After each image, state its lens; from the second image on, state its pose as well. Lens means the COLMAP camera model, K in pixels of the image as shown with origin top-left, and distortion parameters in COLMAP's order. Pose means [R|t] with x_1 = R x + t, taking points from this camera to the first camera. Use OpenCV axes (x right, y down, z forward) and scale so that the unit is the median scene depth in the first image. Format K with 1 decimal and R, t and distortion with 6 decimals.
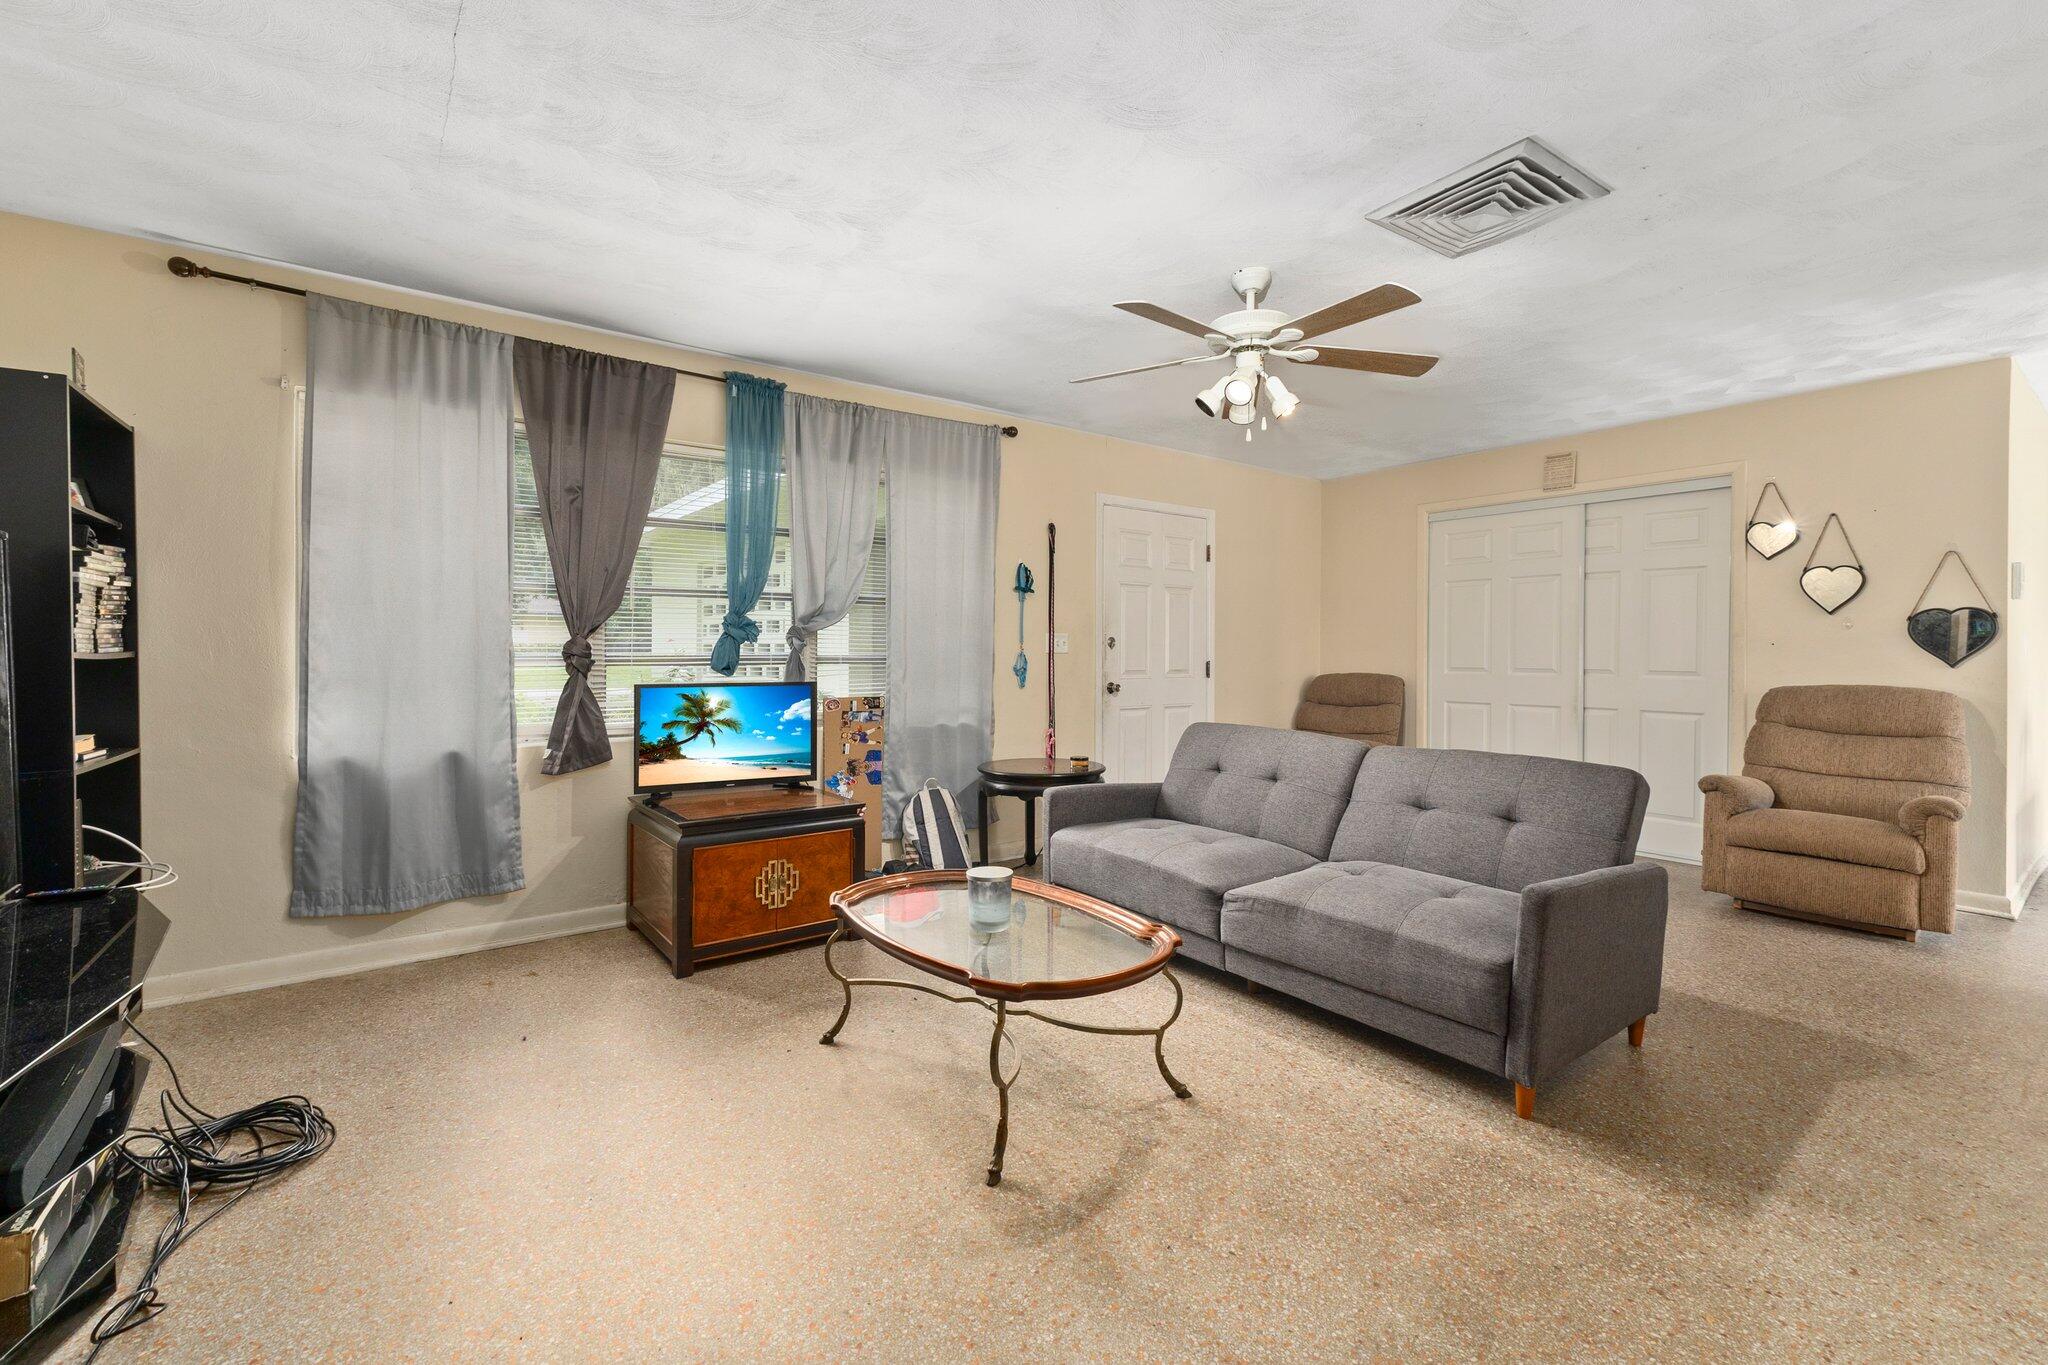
lens RADIAL K [[871.3, 0, 1027.9], [0, 871.3, 656.8], [0, 0, 1]] dist [0.002979, 0.001566]
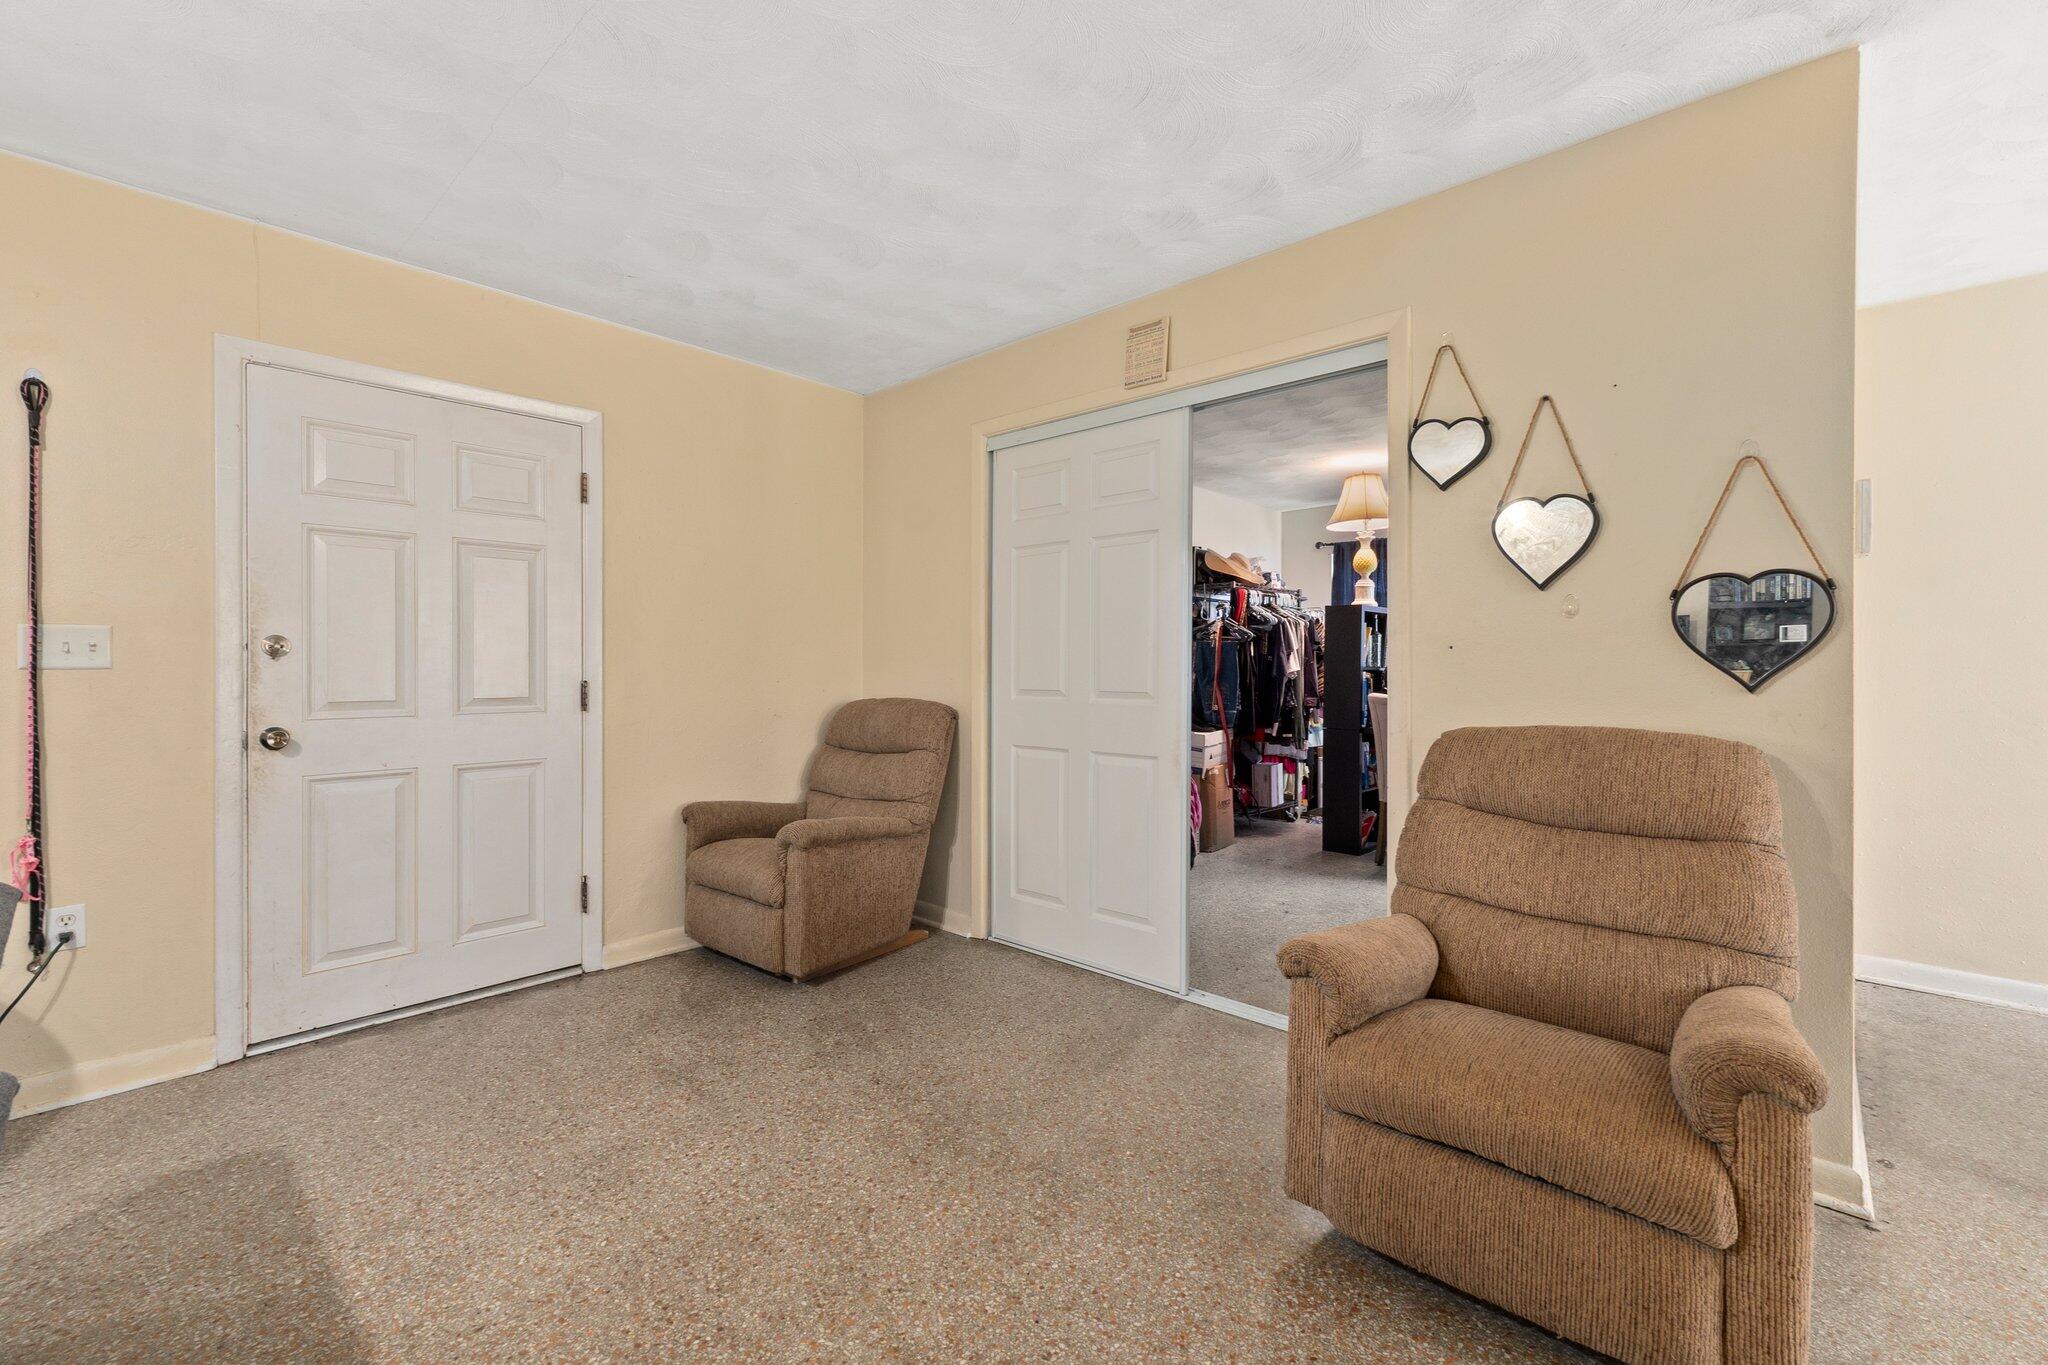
lens RADIAL K [[871.3, 0, 1020.4], [0, 871.3, 672.8], [0, 0, 1]] dist [0.002979, 0.001566]
pose [[0.984504, -0.004125, 0.175316, 0.560678], [0.003708, 0.999989, 0.002707, -0.001527], [-0.175326, -0.002015, 0.984508, 0.584269]]
